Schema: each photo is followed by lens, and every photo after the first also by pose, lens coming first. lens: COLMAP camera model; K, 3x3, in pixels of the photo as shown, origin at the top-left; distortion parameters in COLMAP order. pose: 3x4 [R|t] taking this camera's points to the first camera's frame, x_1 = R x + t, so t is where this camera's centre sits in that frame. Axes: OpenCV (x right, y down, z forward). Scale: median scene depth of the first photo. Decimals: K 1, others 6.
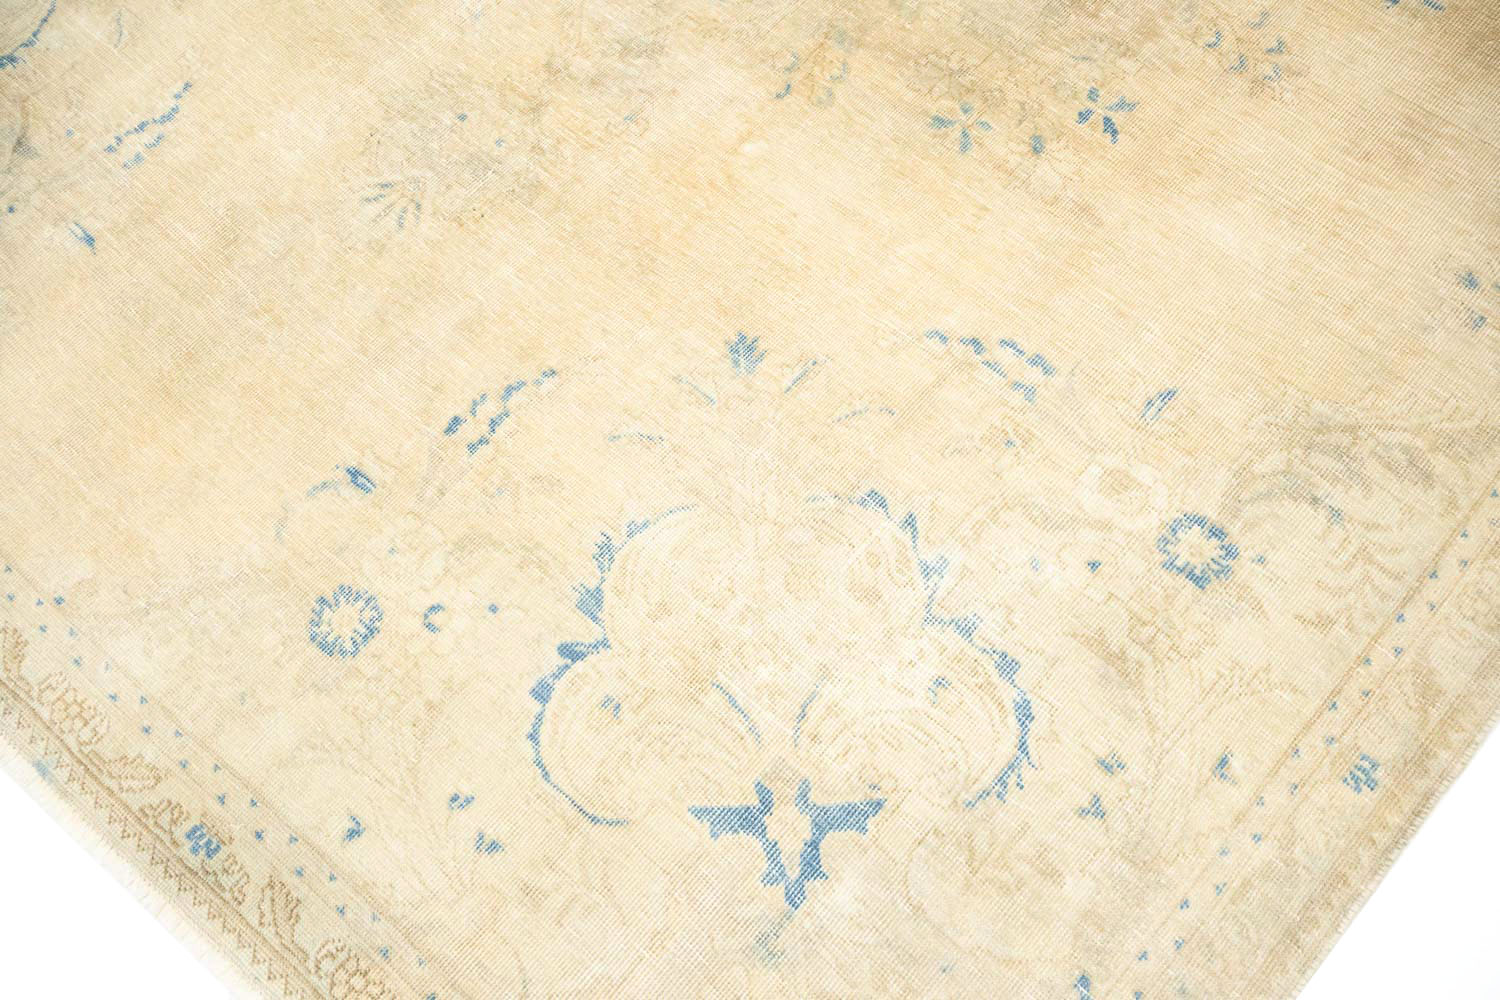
lens RADIAL K [[1240.1, 0, 750.0], [0, 1240.1, 500.2], [0, 0, 1]] dist [-0.001601, 0.001153]
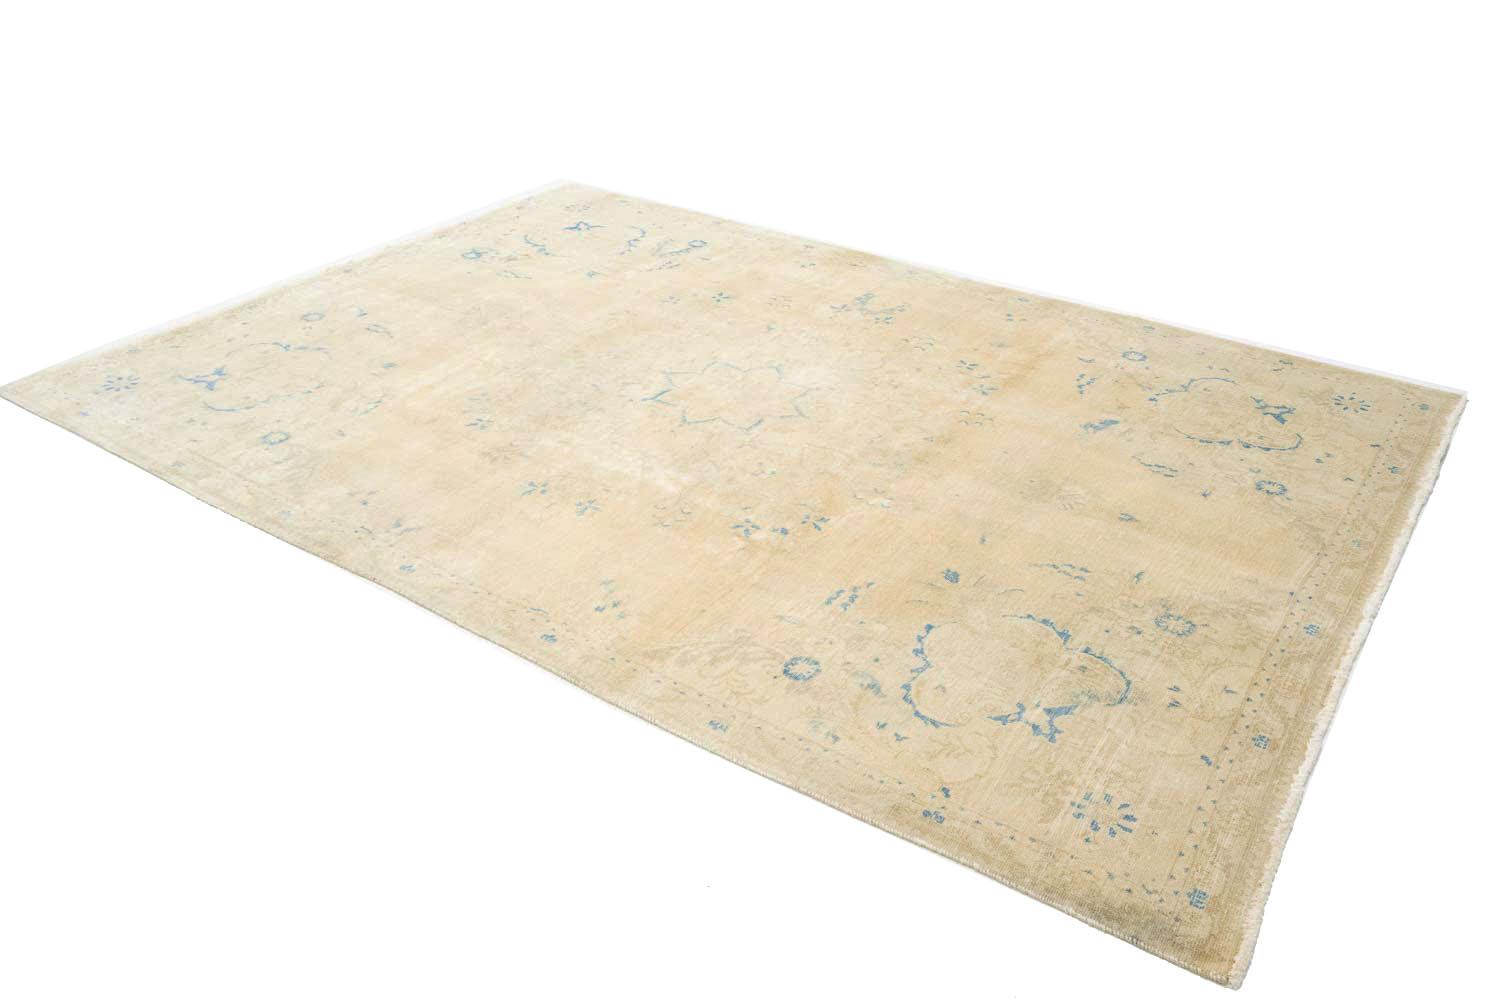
lens RADIAL K [[1240.1, 0, 737.7], [0, 1240.1, 503.1], [0, 0, 1]] dist [-0.001601, 0.001153]
pose [[0.107260, 0.558865, -0.822293, 2.707521], [-0.926620, 0.355975, 0.121067, -1.142500], [0.360376, 0.748967, 0.556037, -0.027803]]
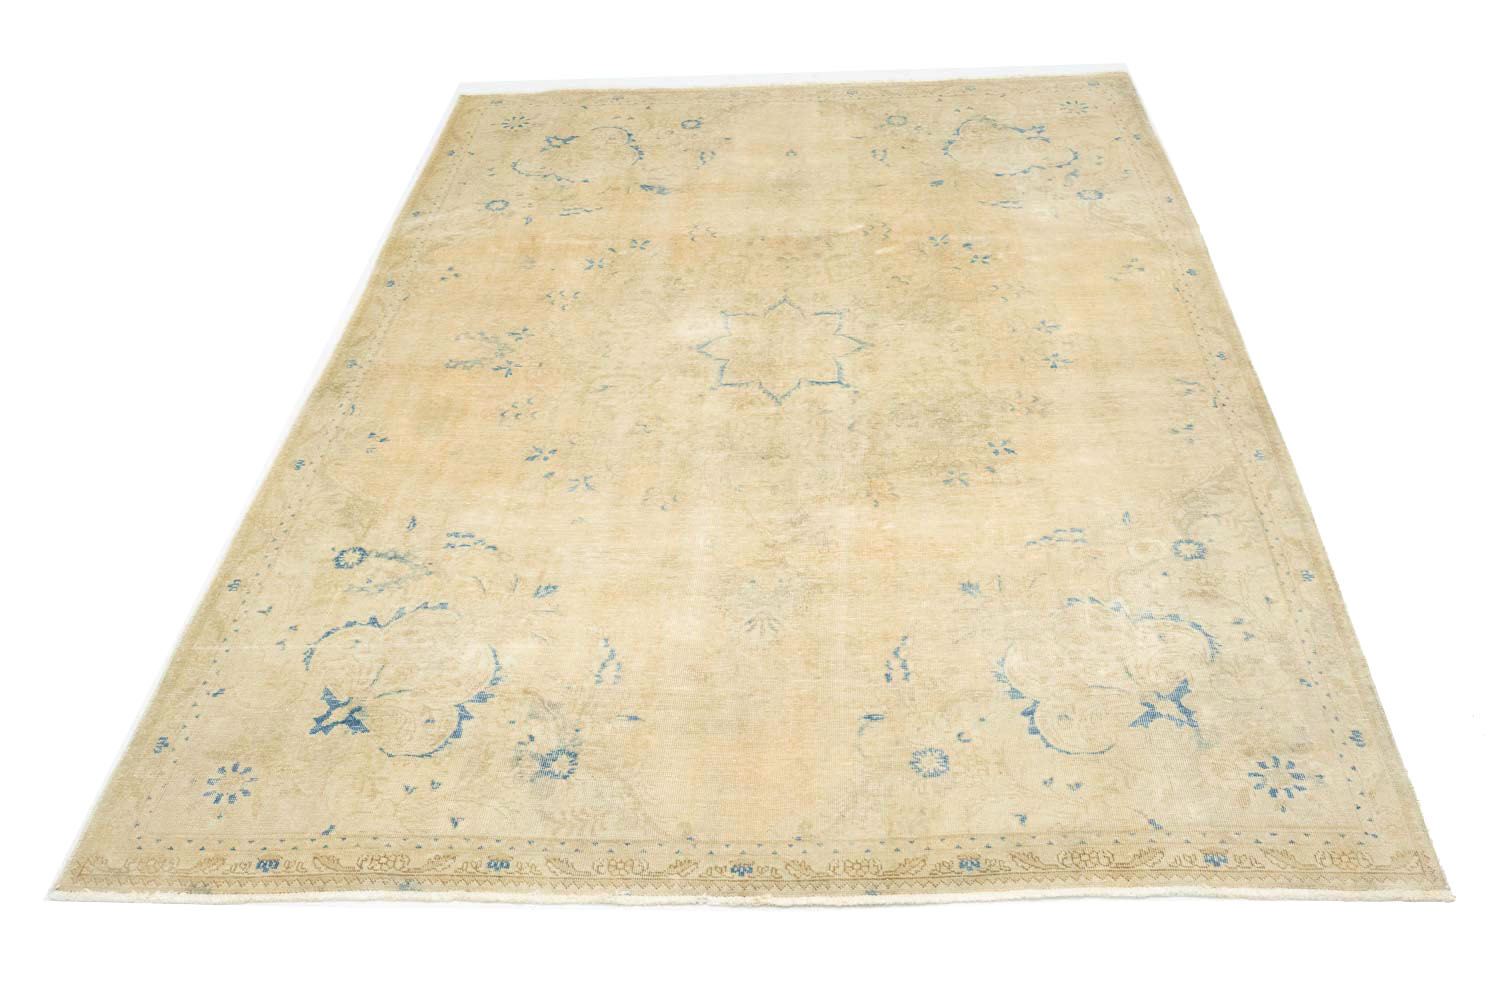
lens RADIAL K [[1452.3, 0, 735.3], [0, 1452.3, 493.6], [0, 0, 1]] dist [-0.040099, 0.000000]
pose [[0.784212, -0.376377, 0.493307, -1.508511], [0.576932, 0.734920, -0.356430, 0.416418], [-0.228389, 0.564121, 0.793477, -0.930363]]
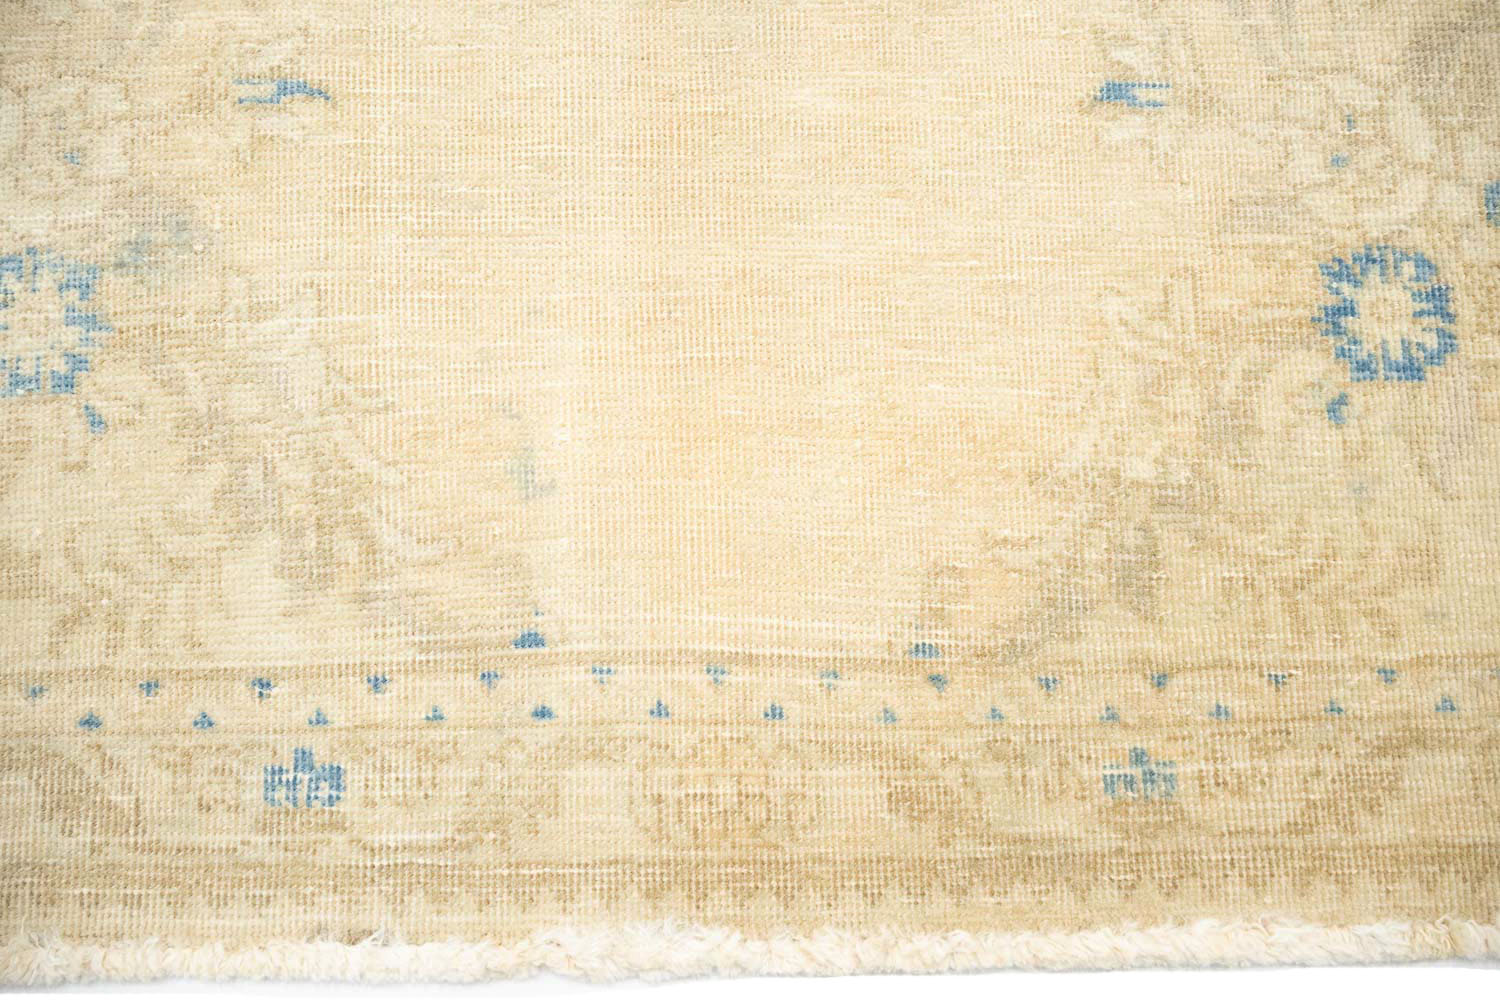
lens RADIAL K [[1240.1, 0, 748.8], [0, 1240.1, 493.6], [0, 0, 1]] dist [-0.001601, 0.001153]
pose [[-0.738938, 0.673411, -0.022090, 1.026045], [-0.605060, -0.648798, 0.461480, -1.968440], [0.296433, 0.354371, 0.886876, 1.198363]]
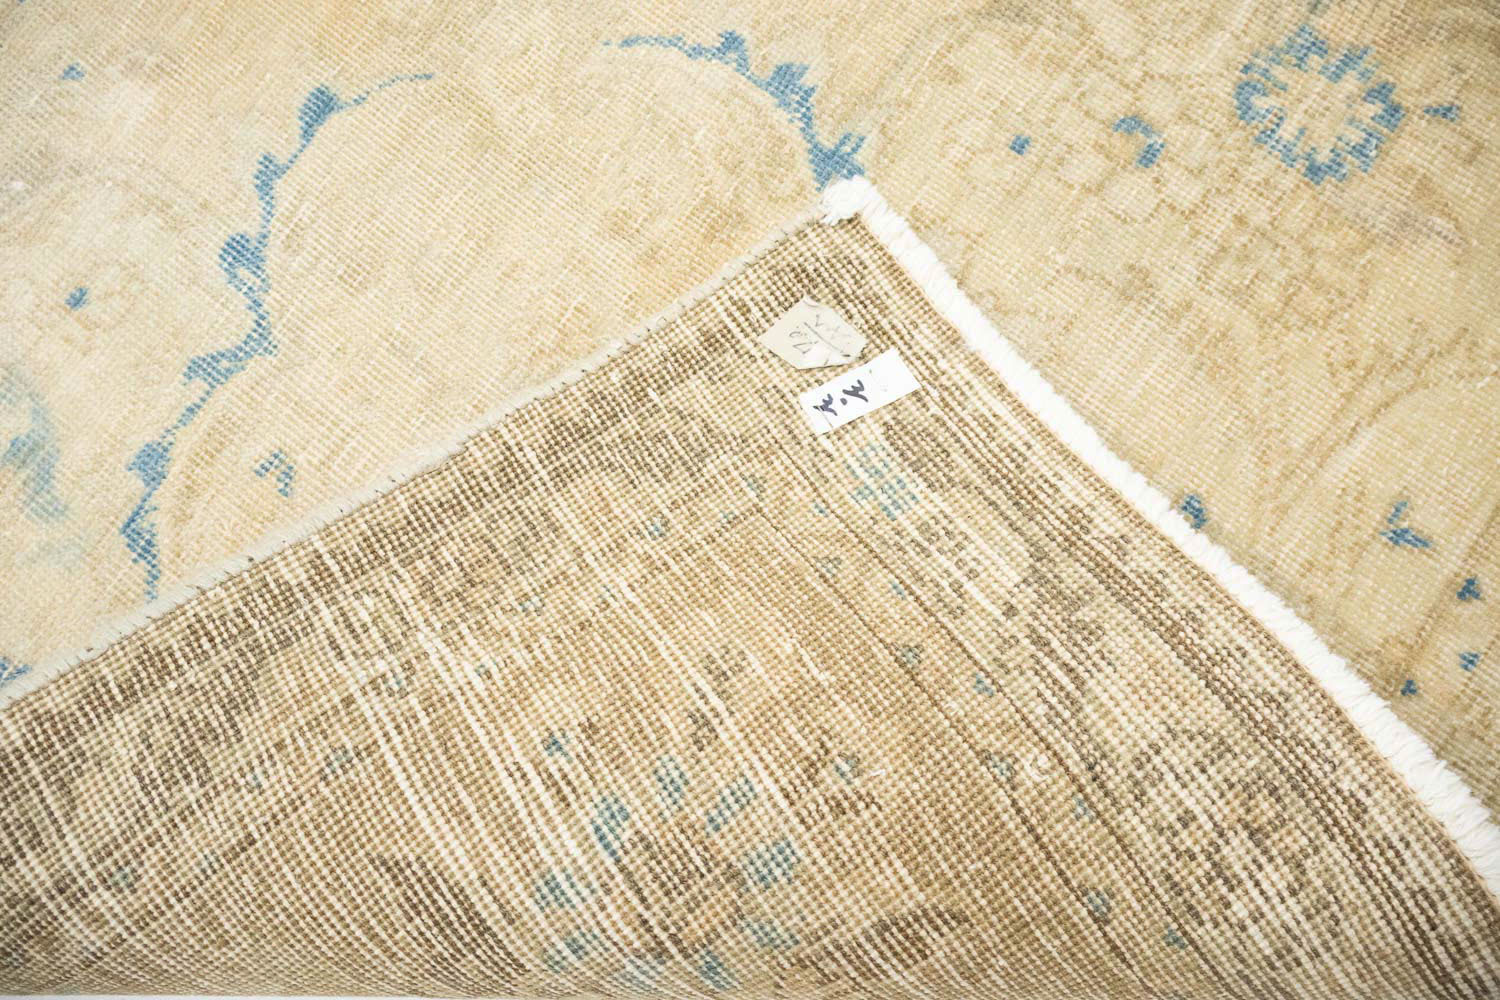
lens RADIAL K [[1240.1, 0, 756.1], [0, 1240.1, 498.6], [0, 0, 1]] dist [-0.001601, 0.001153]
pose [[0.064247, 0.994972, -0.076828, 1.371789], [-0.907206, 0.090306, 0.410881, -1.484289], [0.415753, 0.043301, 0.908446, 1.001412]]
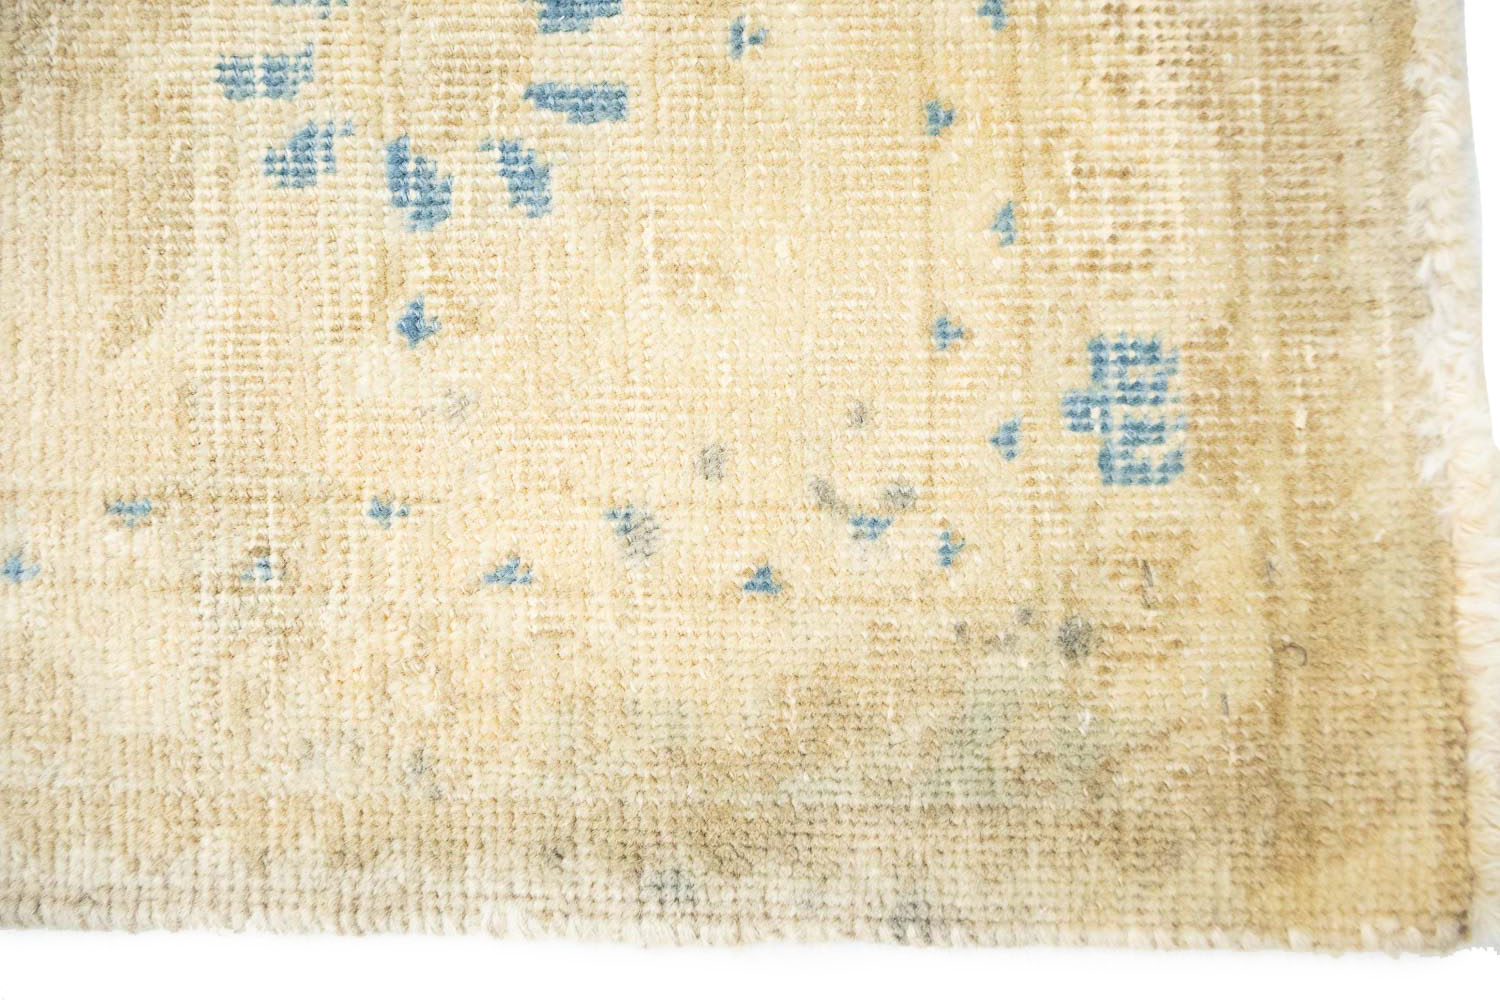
lens RADIAL K [[1240.1, 0, 751.2], [0, 1240.1, 499.6], [0, 0, 1]] dist [-0.001601, 0.001153]
pose [[0.637766, 0.770230, -0.000517, 1.716199], [-0.718278, 0.594992, 0.360640, -1.341151], [0.278084, -0.229633, 0.932705, 1.169728]]
